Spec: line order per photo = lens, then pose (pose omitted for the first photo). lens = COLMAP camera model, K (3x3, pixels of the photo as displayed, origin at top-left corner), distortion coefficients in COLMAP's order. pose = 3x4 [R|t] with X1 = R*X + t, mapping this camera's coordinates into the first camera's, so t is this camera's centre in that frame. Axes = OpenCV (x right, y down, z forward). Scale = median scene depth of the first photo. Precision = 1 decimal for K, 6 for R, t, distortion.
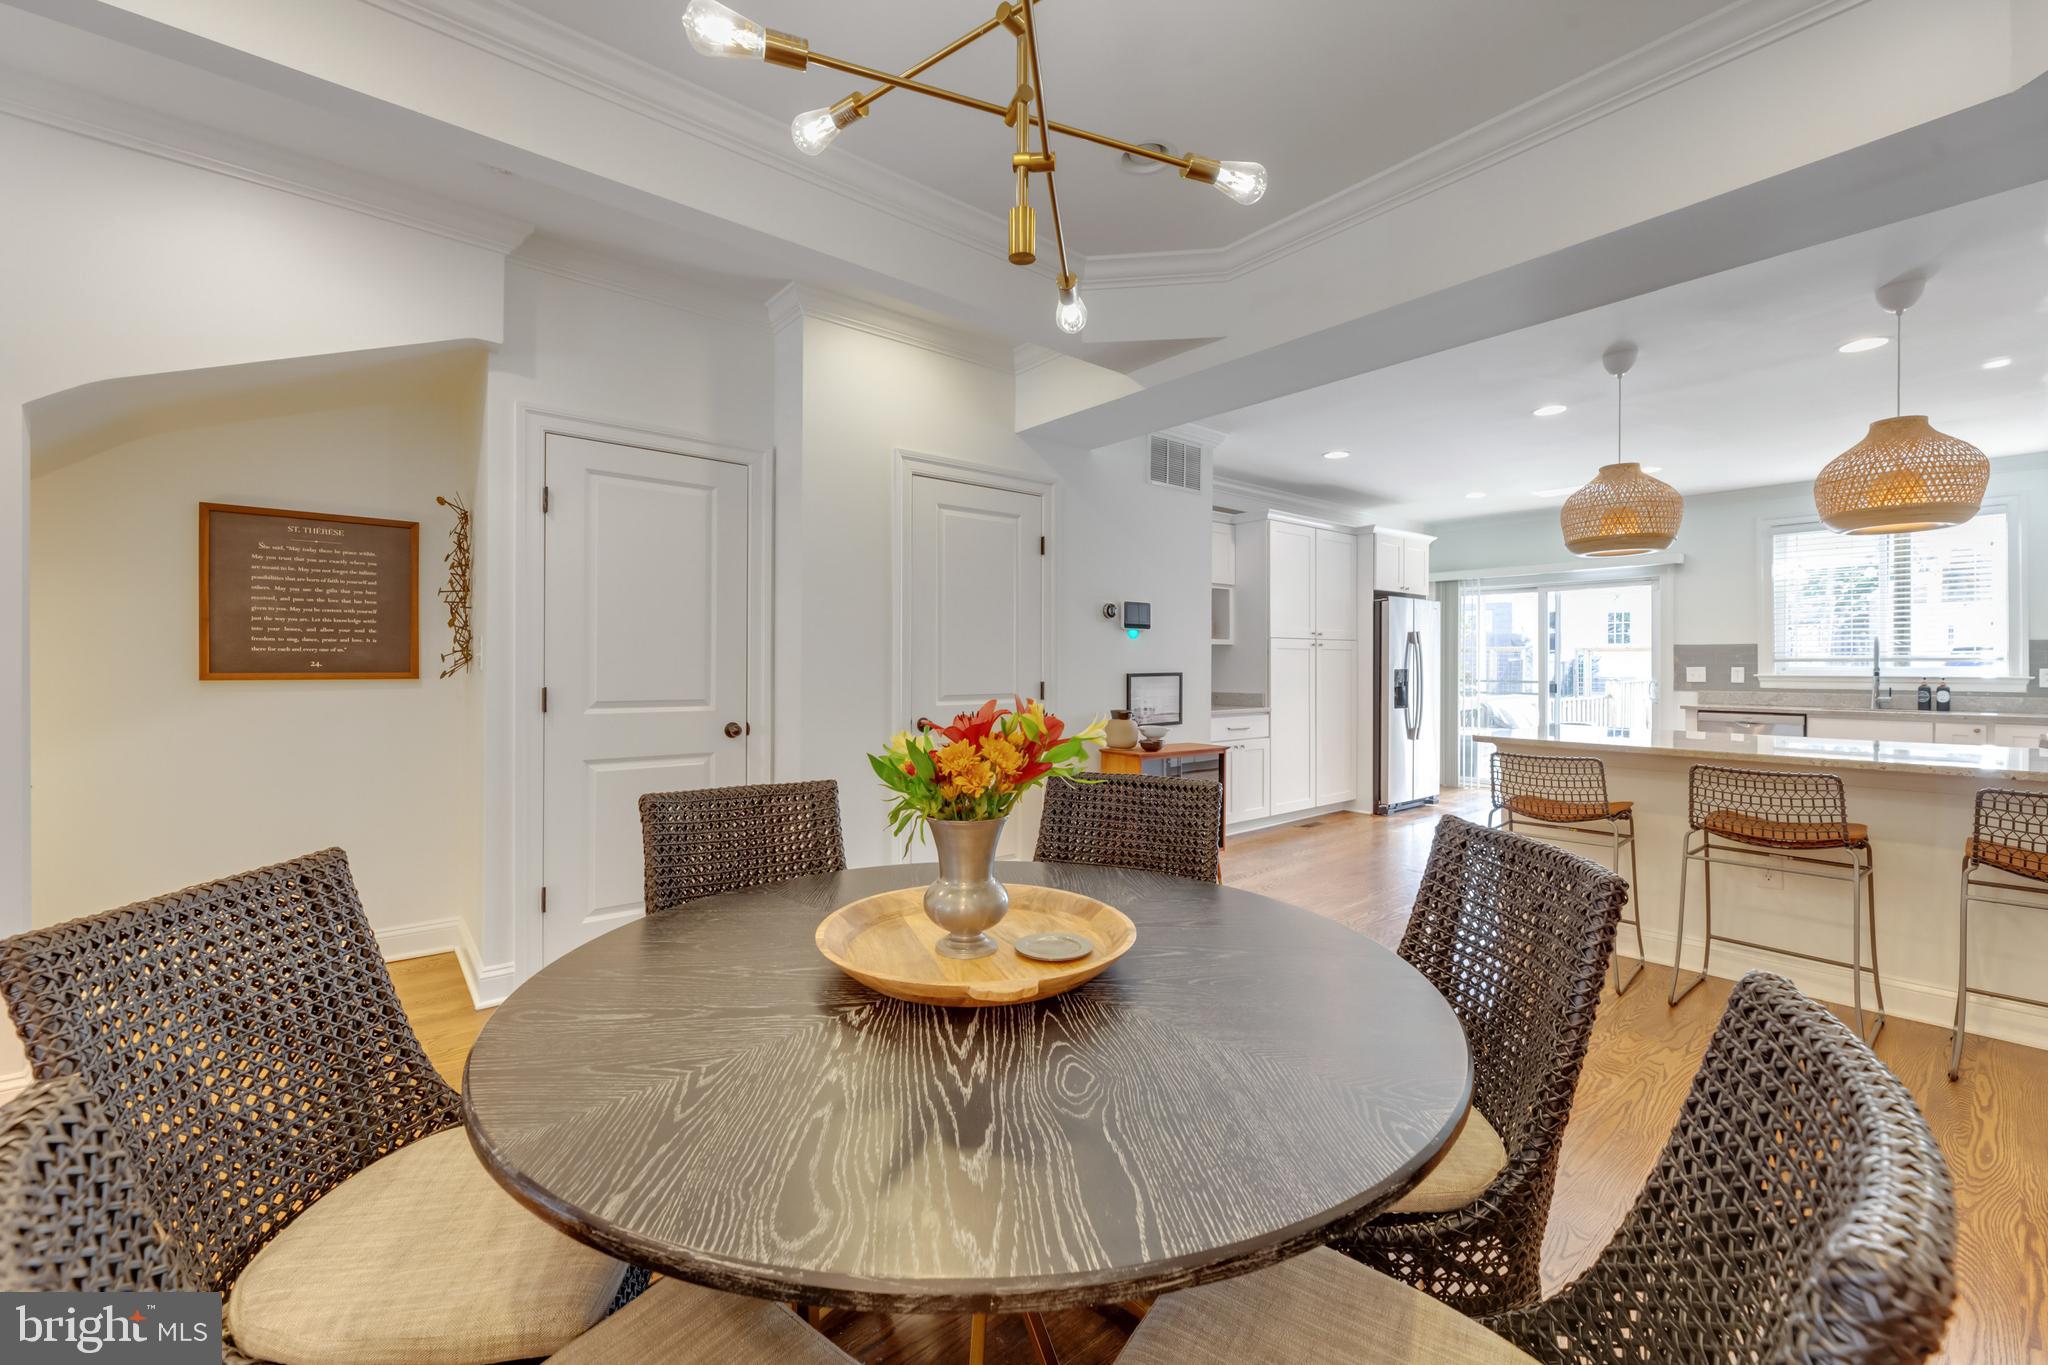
lens RADIAL K [[828.7, 0, 1014.0], [0, 828.7, 669.0], [0, 0, 1]] dist [0.001078, 0.000000]
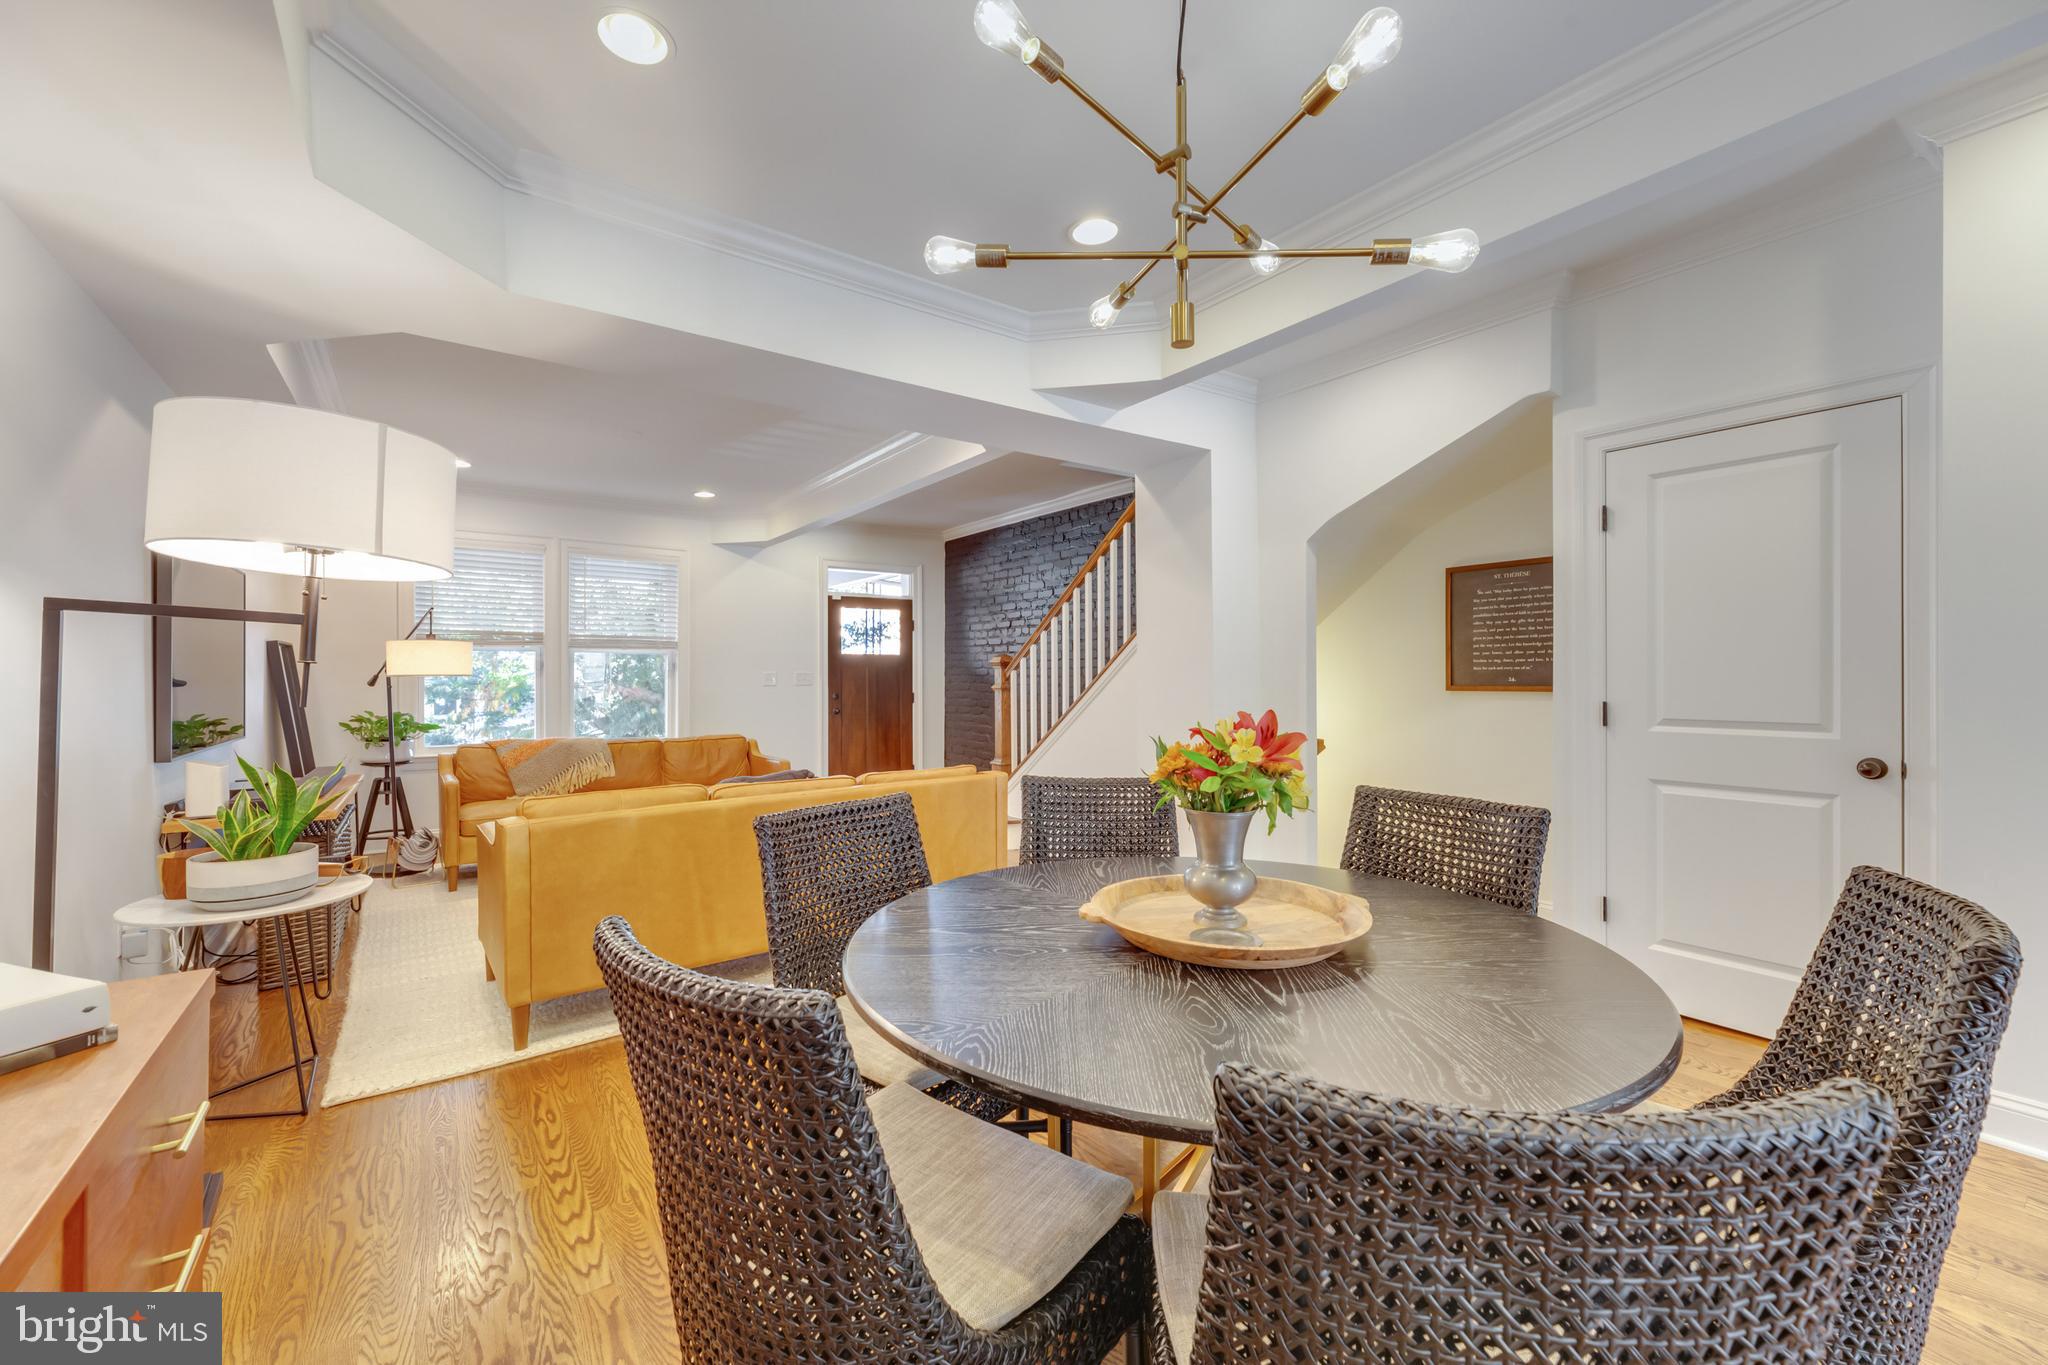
lens RADIAL K [[828.7, 0, 1017.4], [0, 828.7, 680.3], [0, 0, 1]] dist [0.001078, 0.000000]
pose [[-0.076702, -0.000380, -0.997054, 0.277805], [-0.000971, 0.999999, -0.000306, -0.001756], [0.997054, 0.000945, -0.076702, 0.193184]]
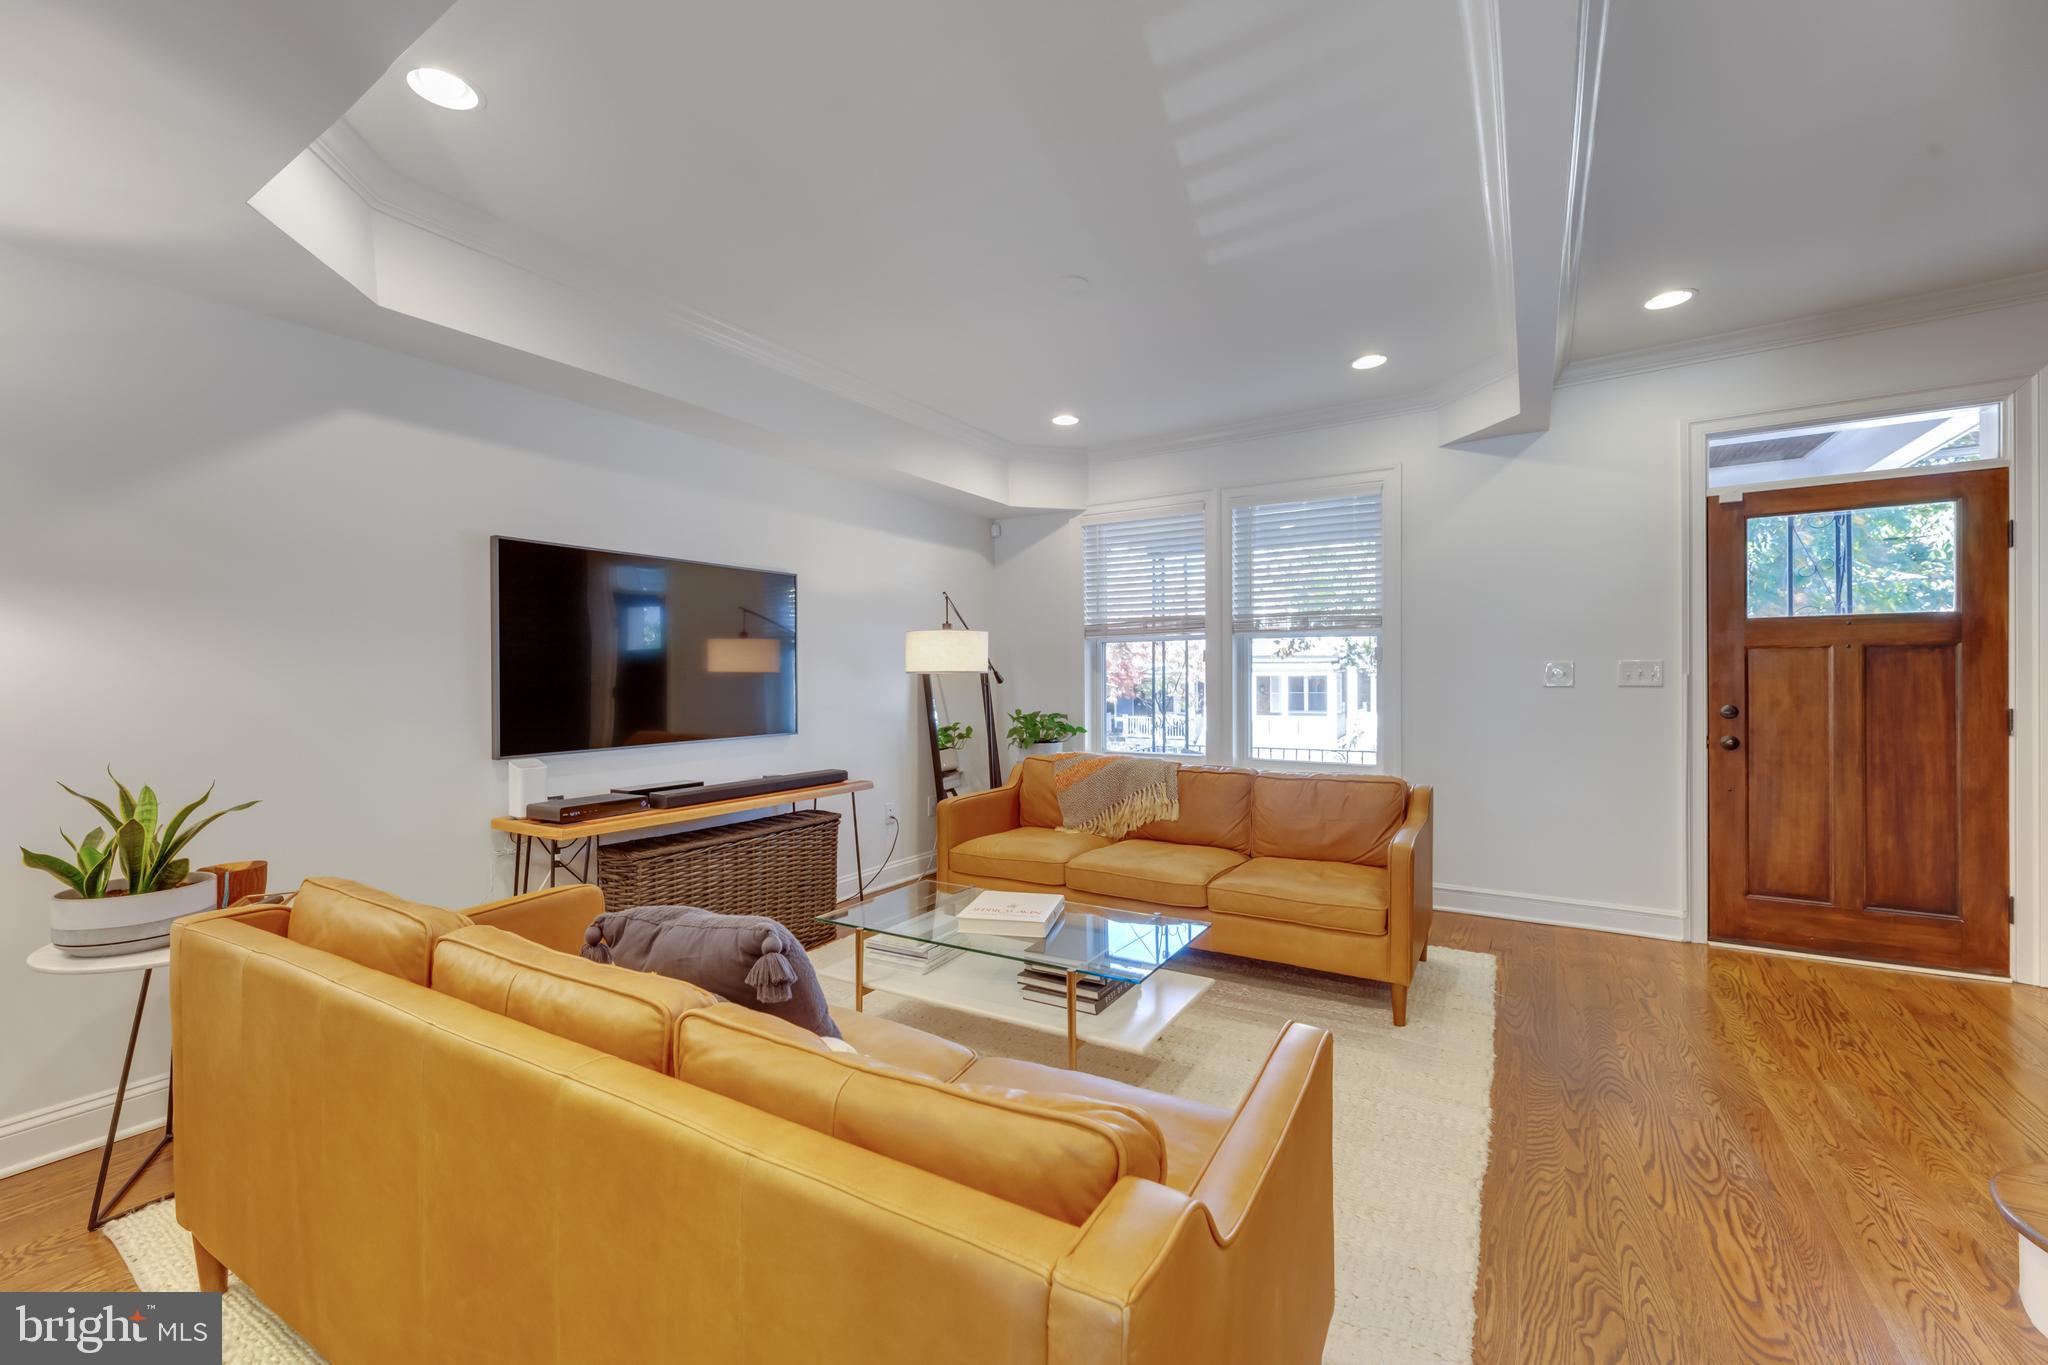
lens RADIAL K [[828.7, 0, 1021.9], [0, 828.7, 674.9], [0, 0, 1]] dist [0.001078, 0.000000]
pose [[-0.951878, 0.001112, -0.306476, -0.387400], [0.001065, 0.999999, 0.000321, -0.004134], [0.306476, -0.000020, -0.951878, 0.231220]]
